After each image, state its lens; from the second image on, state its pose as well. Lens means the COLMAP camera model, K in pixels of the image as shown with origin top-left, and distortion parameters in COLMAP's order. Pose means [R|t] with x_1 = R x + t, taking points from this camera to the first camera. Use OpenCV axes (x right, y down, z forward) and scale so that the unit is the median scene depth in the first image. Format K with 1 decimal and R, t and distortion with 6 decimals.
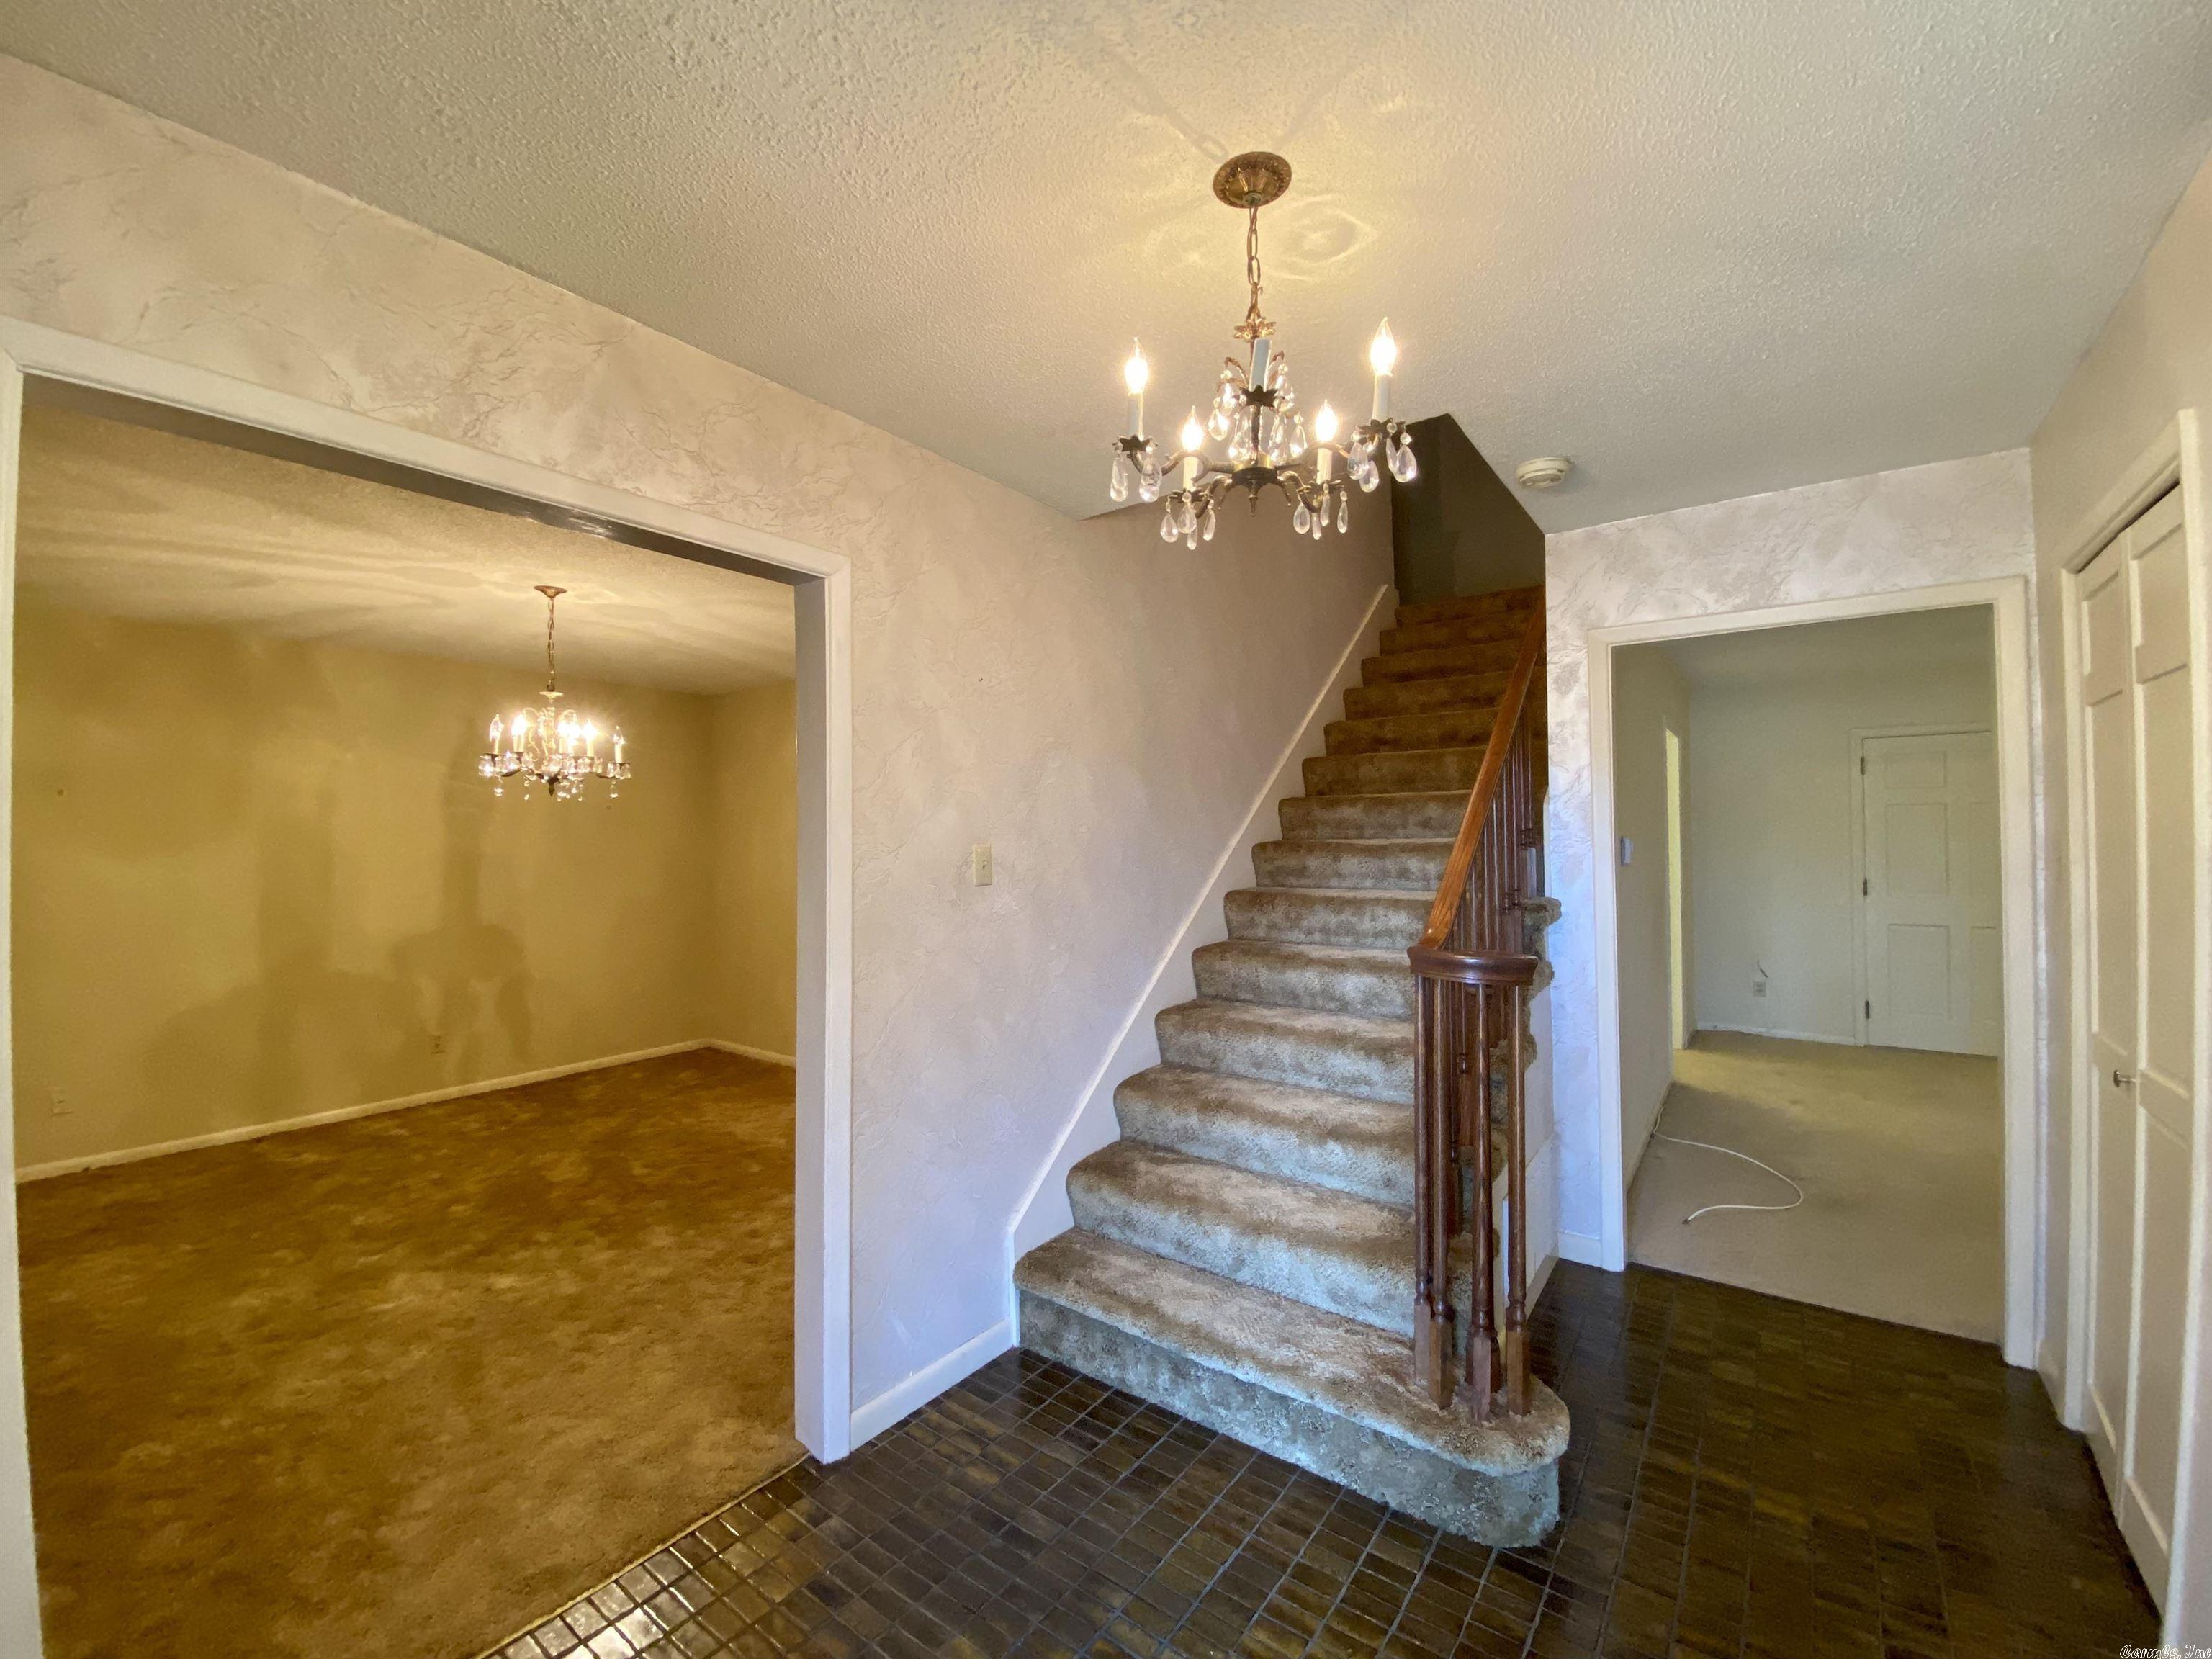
lens RADIAL K [[886.6, 0, 1106.0], [0, 886.6, 829.5], [0, 0, 1]] dist [0.016656, -0.021584]
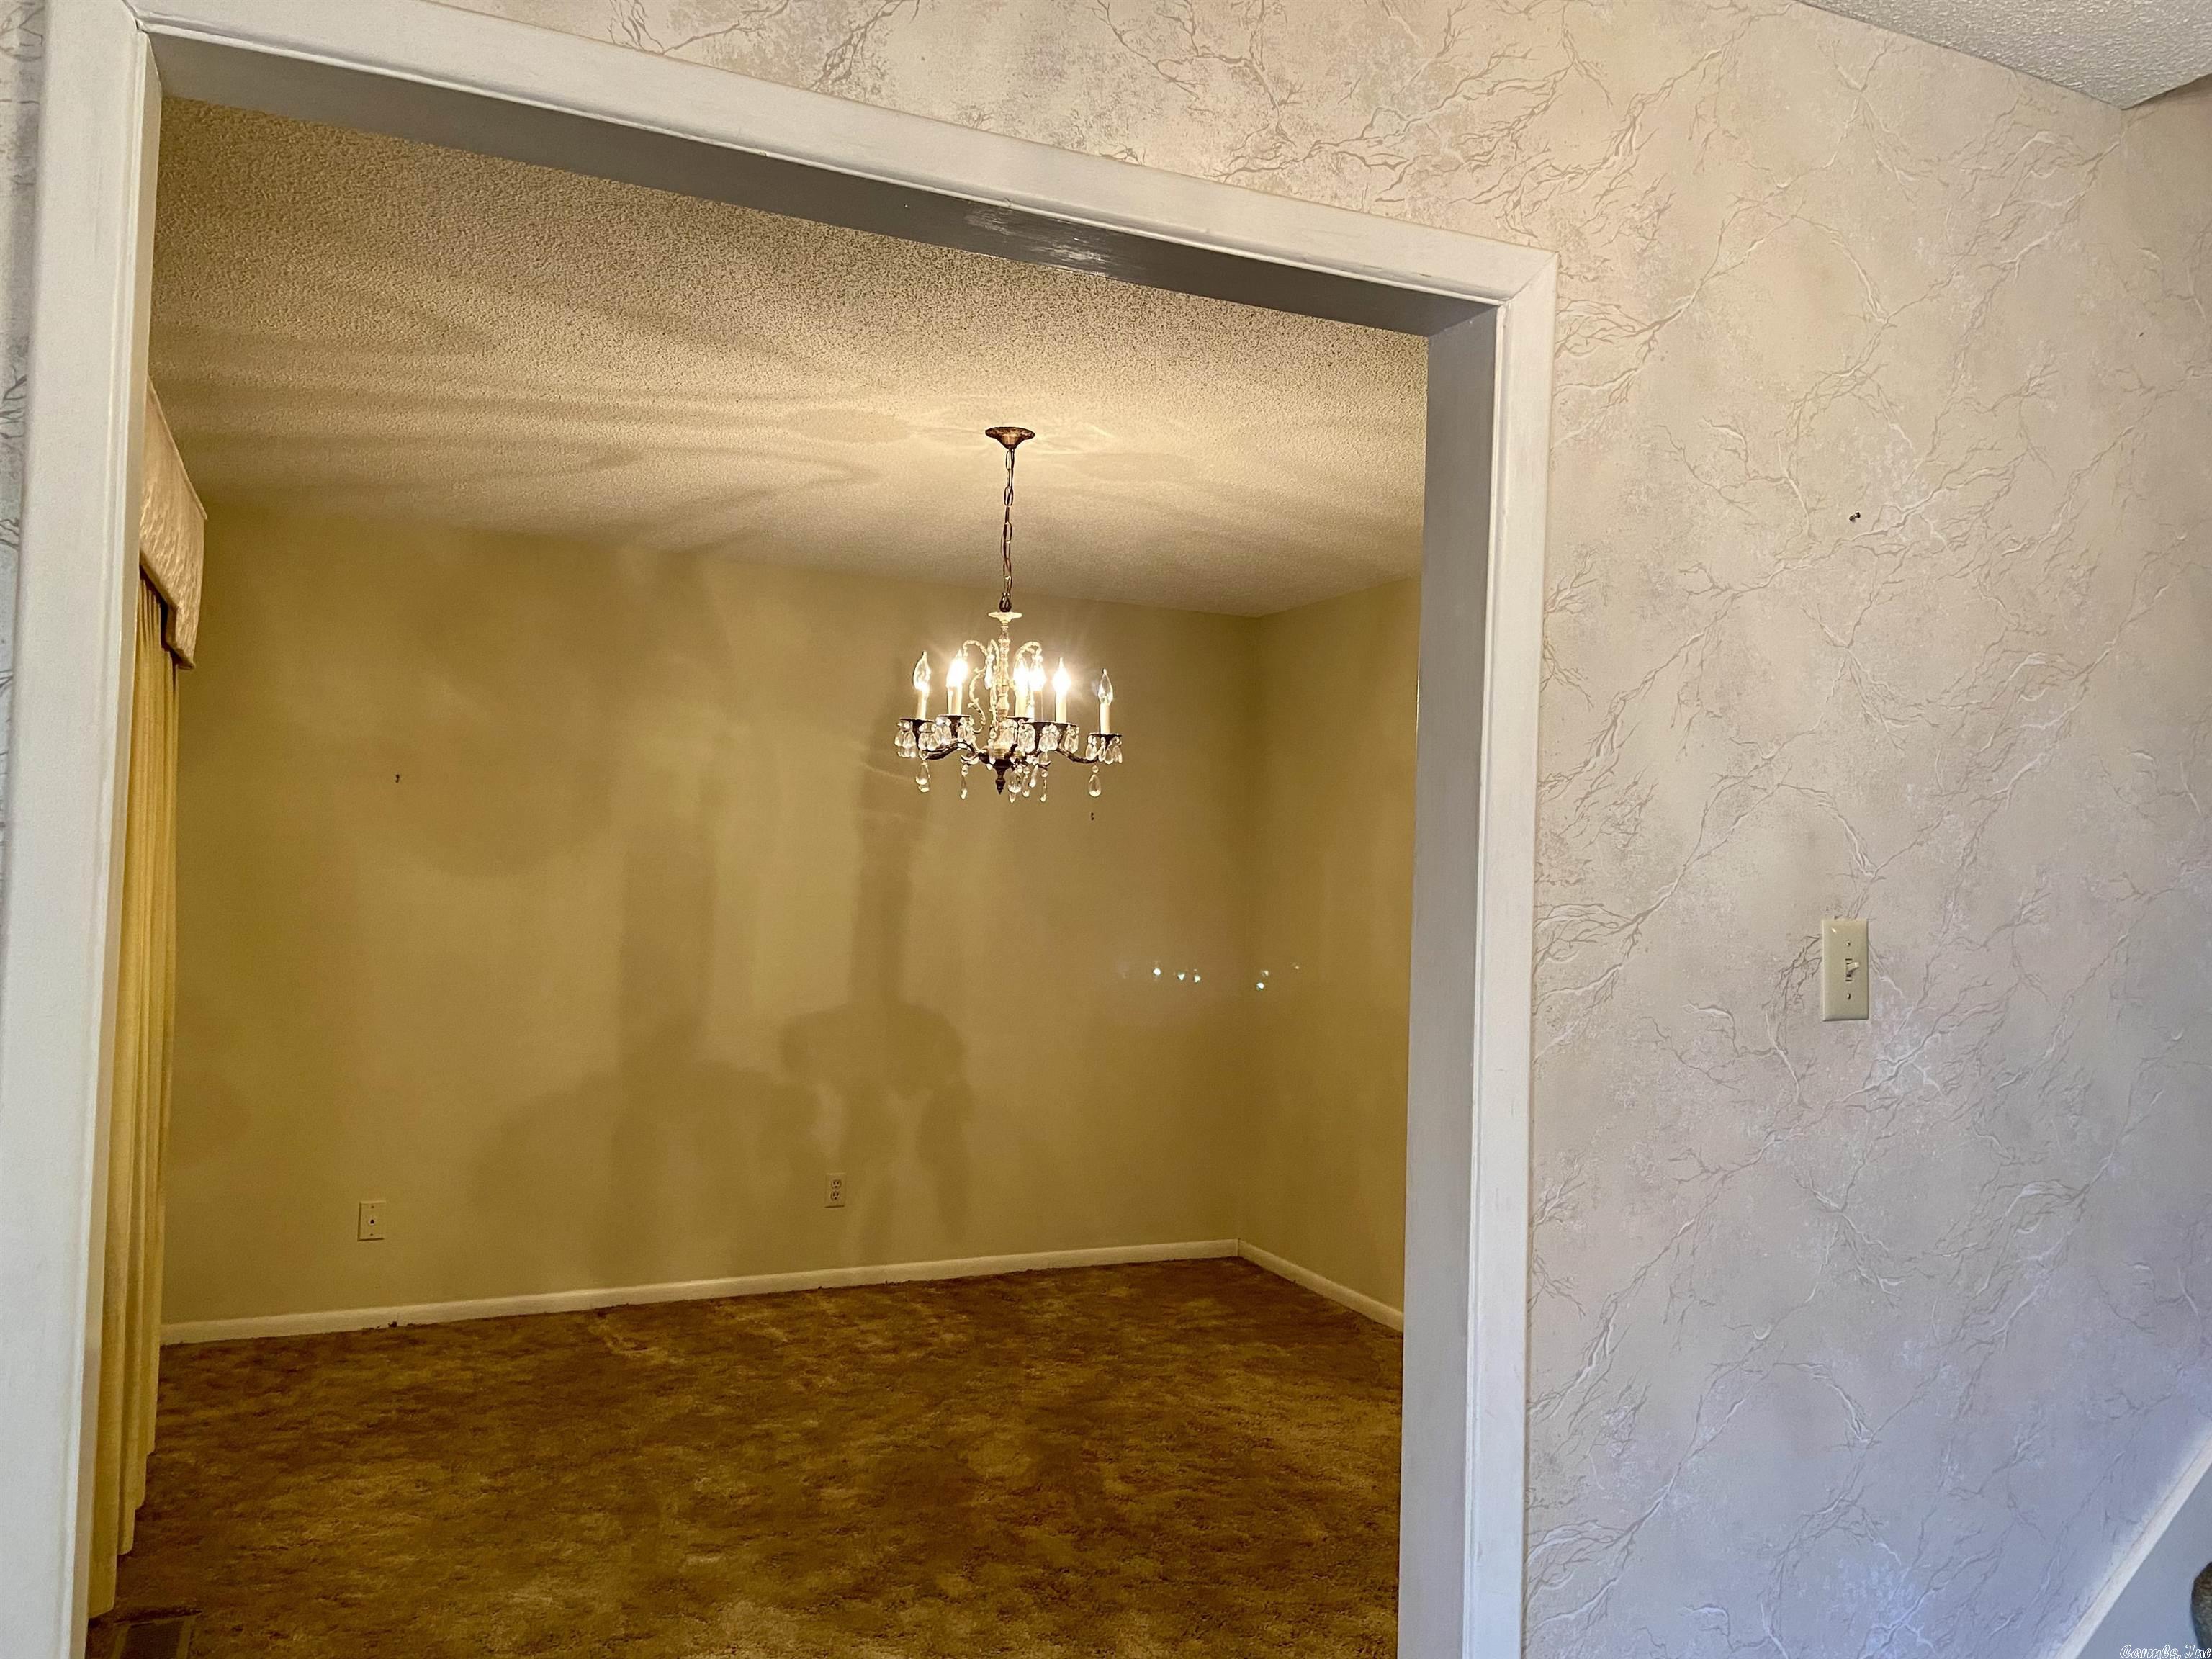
lens RADIAL K [[1661.9, 0, 1106.0], [0, 1661.9, 829.5], [0, 0, 1]] dist [0.098749, -0.134376]
pose [[0.873106, 0.021618, -0.487050, -0.041775], [-0.031987, 0.999404, -0.012982, -0.002059], [0.486479, 0.026914, 0.873277, 0.101283]]
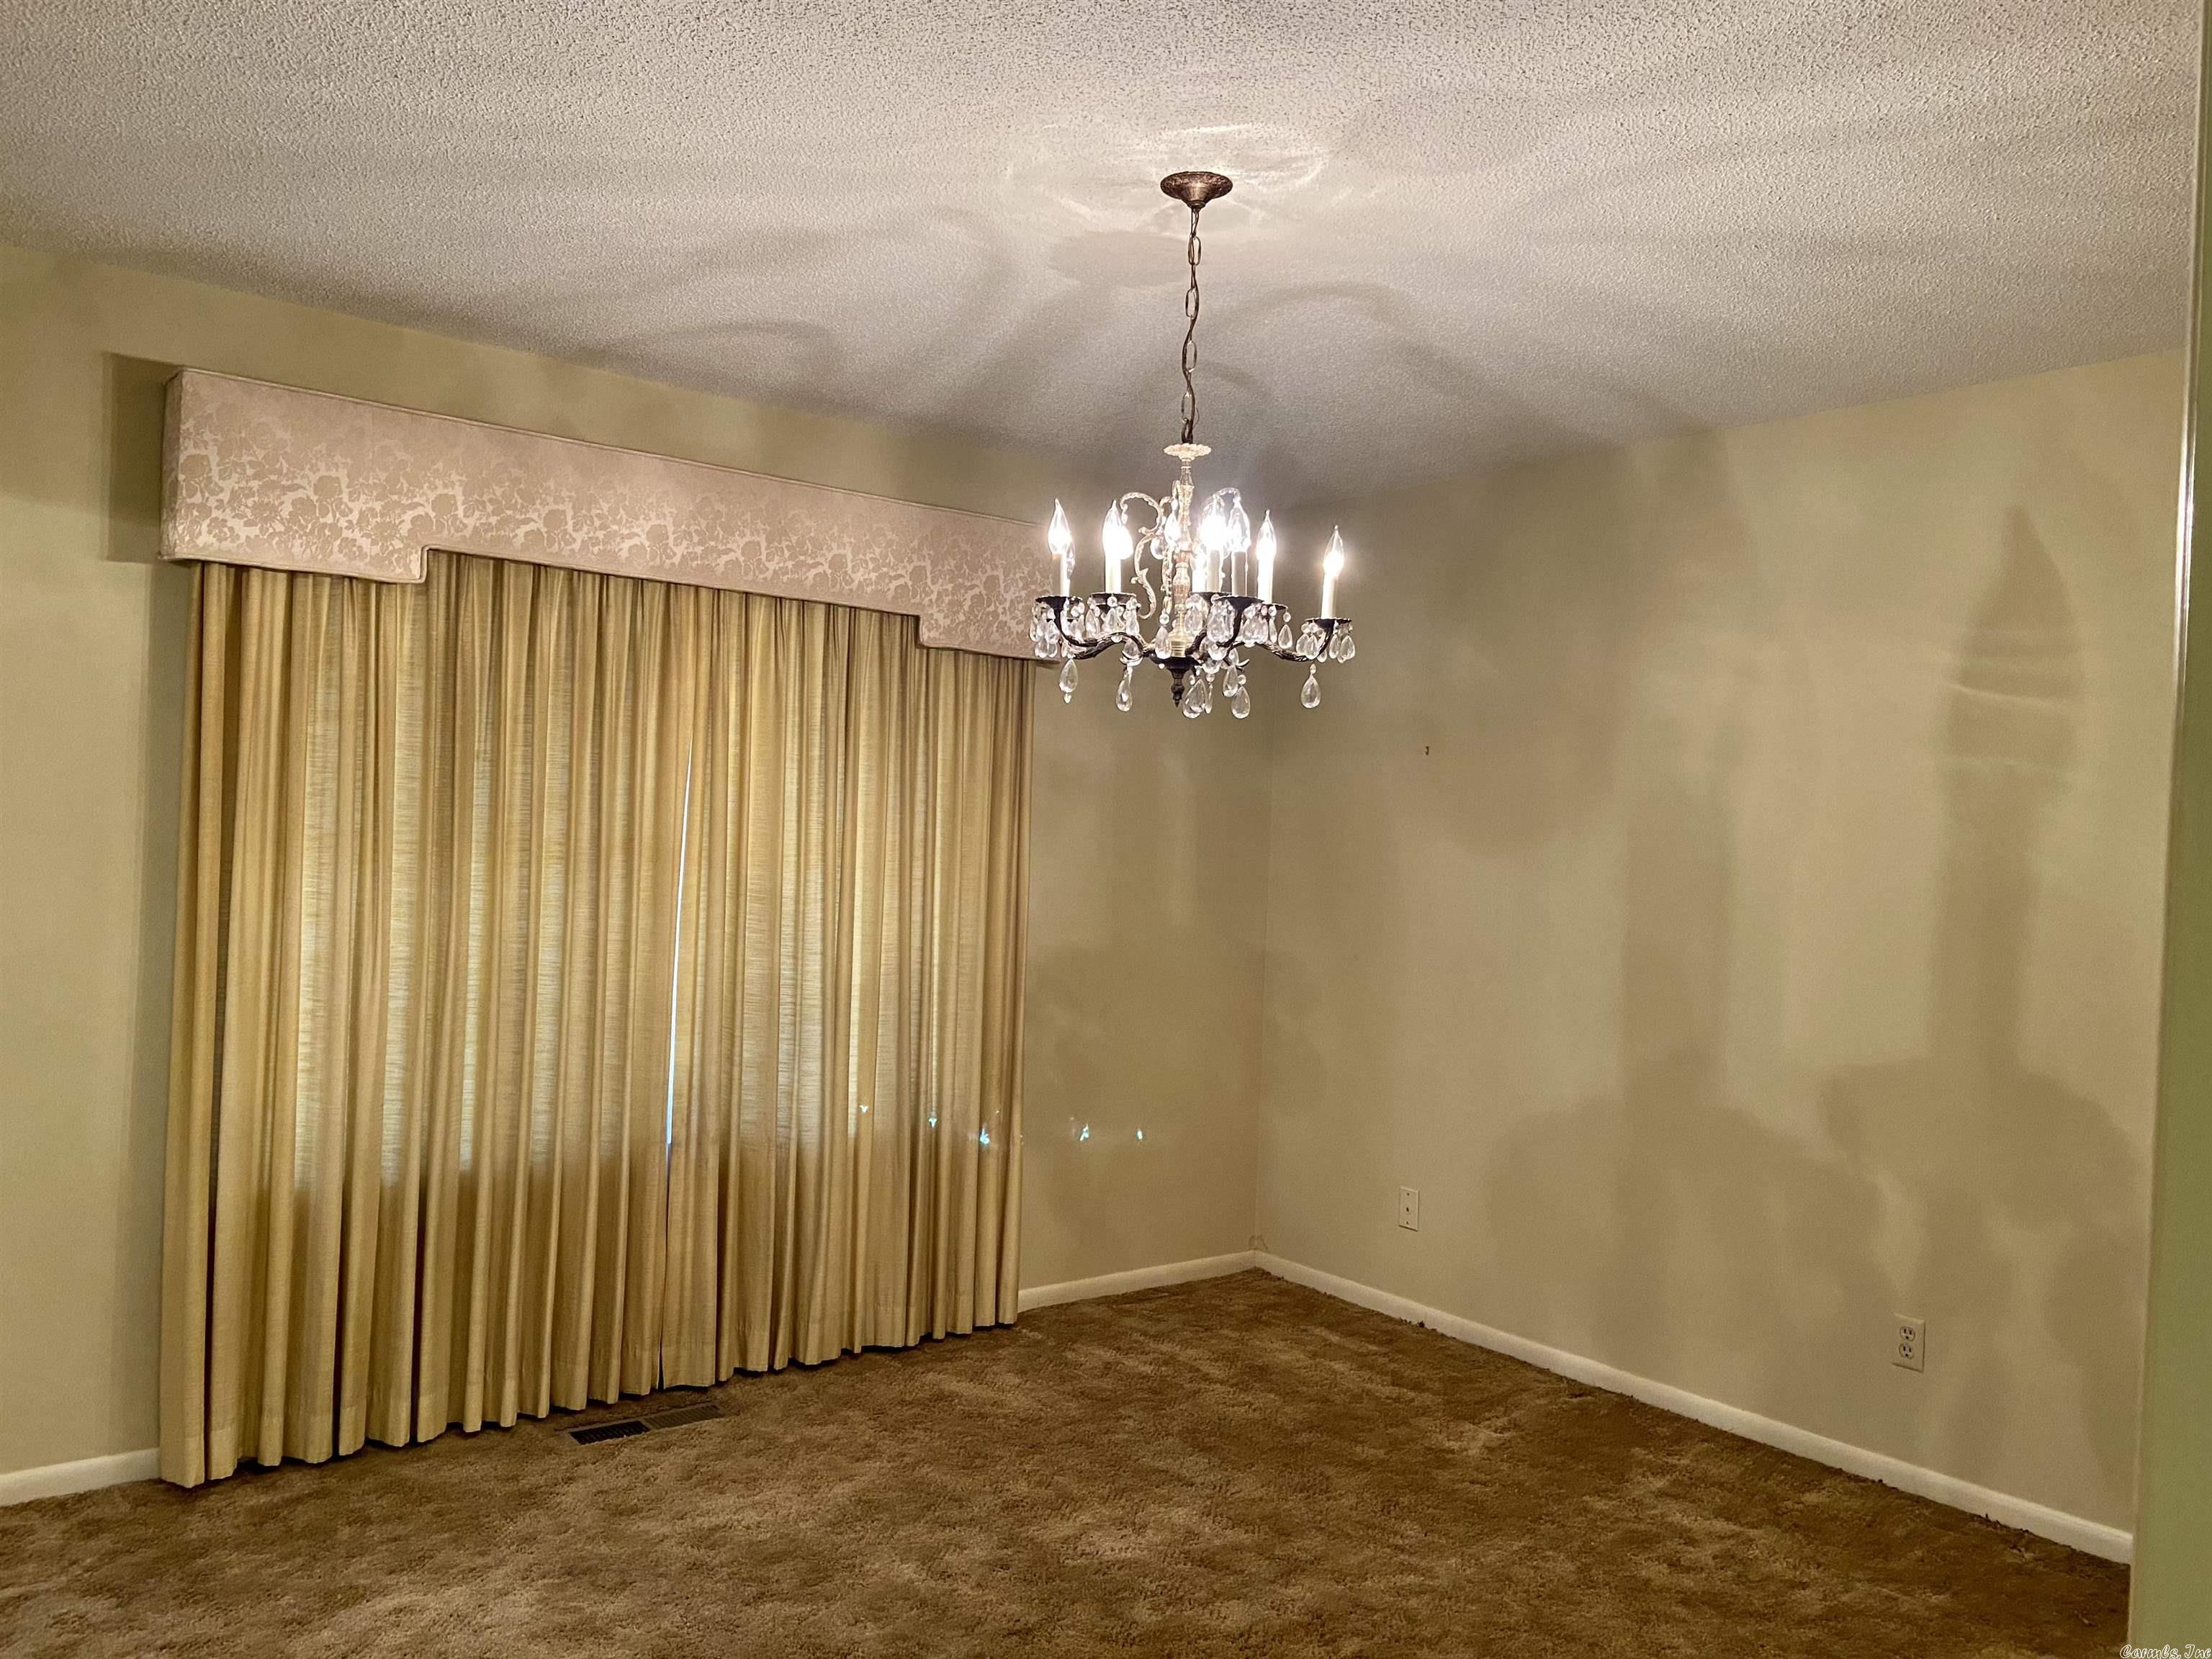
lens RADIAL K [[1661.9, 0, 1106.0], [0, 1661.9, 829.5], [0, 0, 1]] dist [0.098749, -0.134376]
pose [[-0.267144, 0.005098, -0.963643, 0.121150], [-0.024314, 0.999632, 0.012028, 0.011174], [0.963350, 0.026643, -0.266921, 1.257593]]
